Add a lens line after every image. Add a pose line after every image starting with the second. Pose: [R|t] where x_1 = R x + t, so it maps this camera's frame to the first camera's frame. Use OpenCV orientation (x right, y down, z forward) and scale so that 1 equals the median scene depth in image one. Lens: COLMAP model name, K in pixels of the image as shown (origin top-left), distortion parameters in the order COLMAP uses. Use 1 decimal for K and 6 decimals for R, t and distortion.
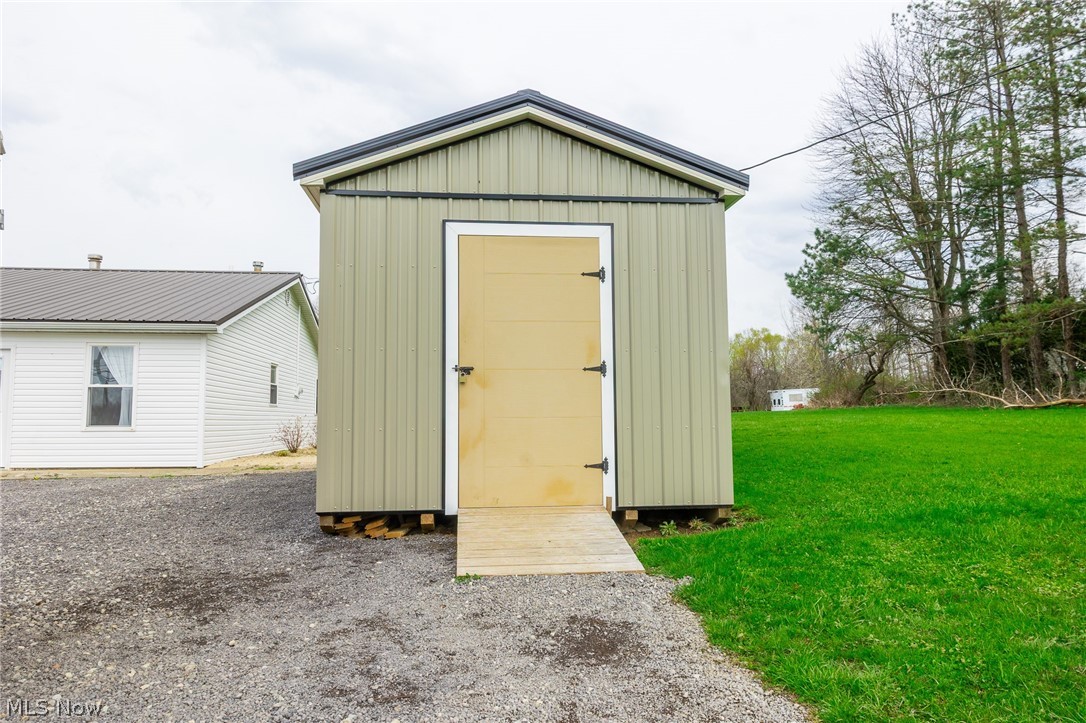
lens RADIAL K [[716.6, 0, 543.0], [0, 716.6, 361.5], [0, 0, 1]] dist [0.002034, 0.000333]
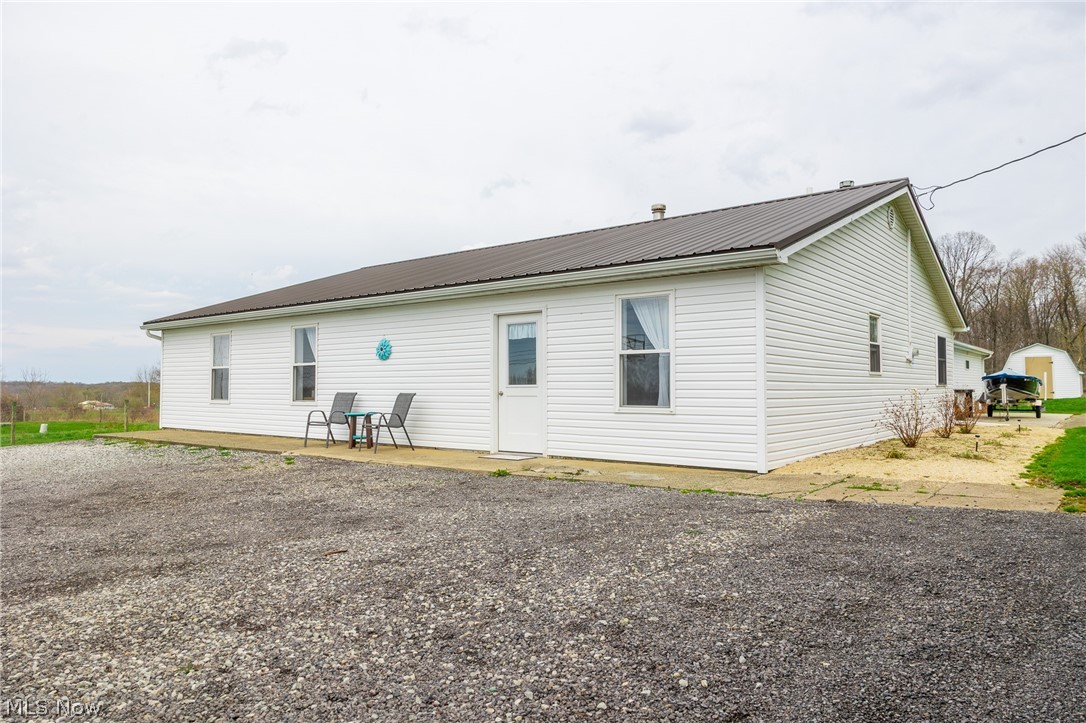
lens RADIAL K [[726.0, 0, 543.0], [0, 726.0, 361.5], [0, 0, 1]] dist [0.001892, 0.056593]
pose [[0.704695, -0.021052, -0.709198, -0.144403], [0.055940, 0.998097, 0.025956, 0.018203], [0.707302, -0.057964, 0.704531, 0.388299]]
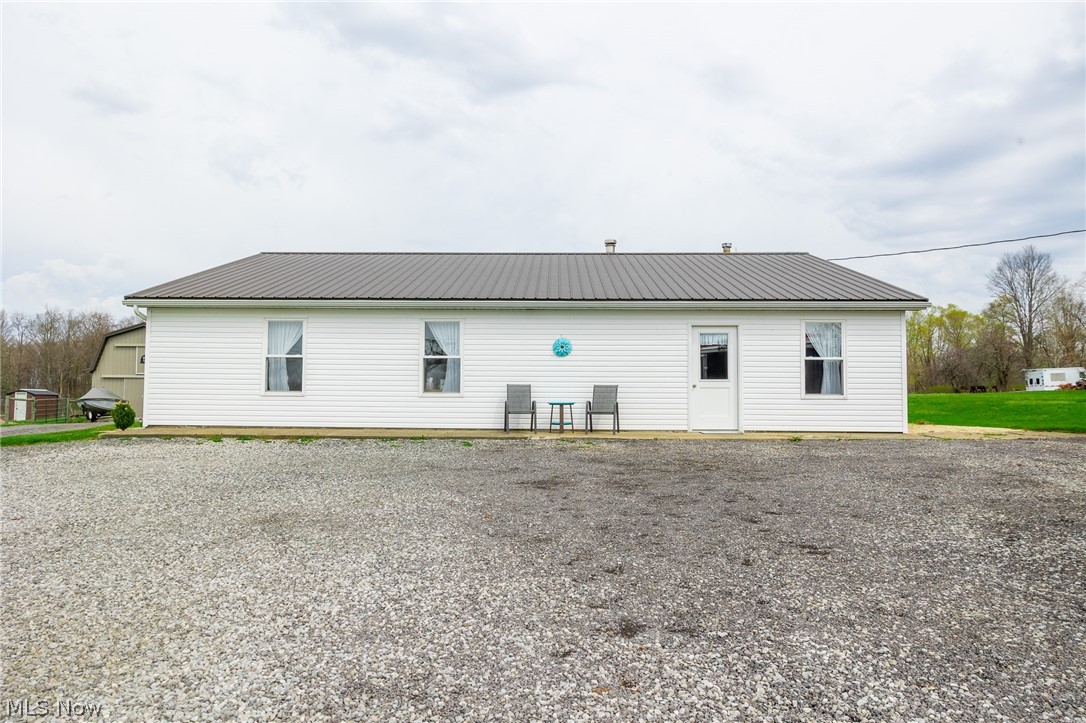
lens RADIAL K [[726.0, 0, 543.0], [0, 726.0, 361.5], [0, 0, 1]] dist [0.001892, 0.056593]
pose [[0.991548, 0.003053, -0.129708, -0.857475], [0.000847, 0.999549, 0.030002, 0.004505], [0.129741, -0.029858, 0.991098, -0.166926]]
